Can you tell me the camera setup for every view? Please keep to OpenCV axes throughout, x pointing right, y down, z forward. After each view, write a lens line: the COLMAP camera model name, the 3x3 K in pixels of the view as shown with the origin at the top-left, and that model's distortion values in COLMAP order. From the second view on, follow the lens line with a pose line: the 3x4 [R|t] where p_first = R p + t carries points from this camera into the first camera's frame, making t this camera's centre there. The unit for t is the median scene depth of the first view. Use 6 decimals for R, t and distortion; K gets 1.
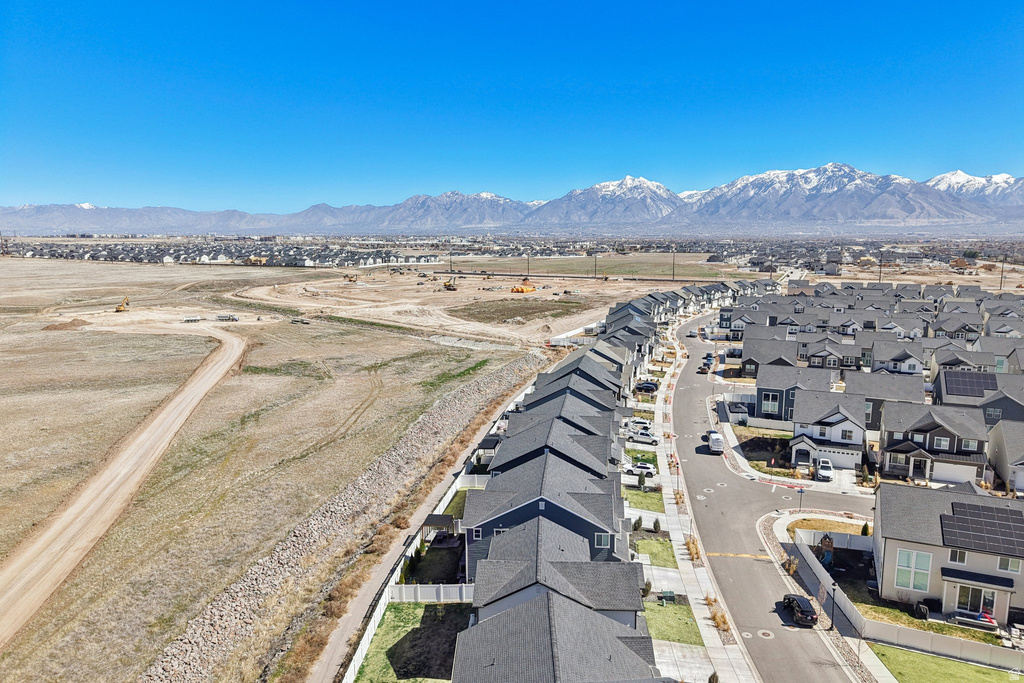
lens RADIAL K [[688.4, 0, 516.0], [0, 688.4, 347.0], [0, 0, 1]] dist [0.055380, -0.065695]
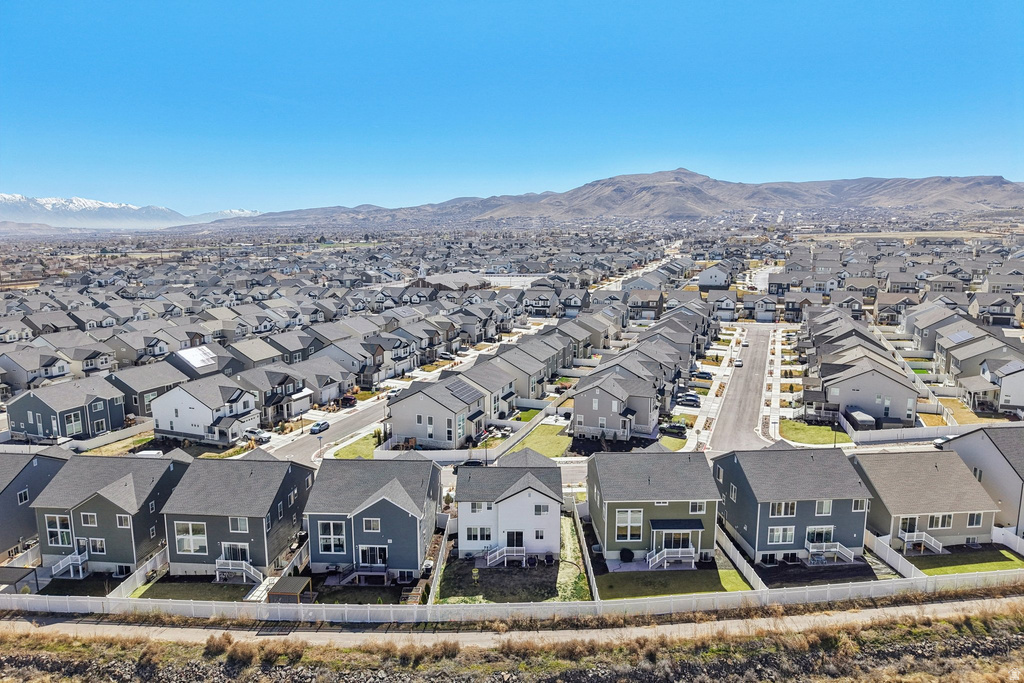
lens RADIAL K [[688.4, 0, 516.0], [0, 688.4, 347.0], [0, 0, 1]] dist [0.055380, -0.065695]
pose [[-0.055161, -0.169541, 0.983978, -0.707380], [0.176894, 0.968230, 0.176744, -0.098181], [-0.982683, 0.183809, -0.023418, 0.548141]]
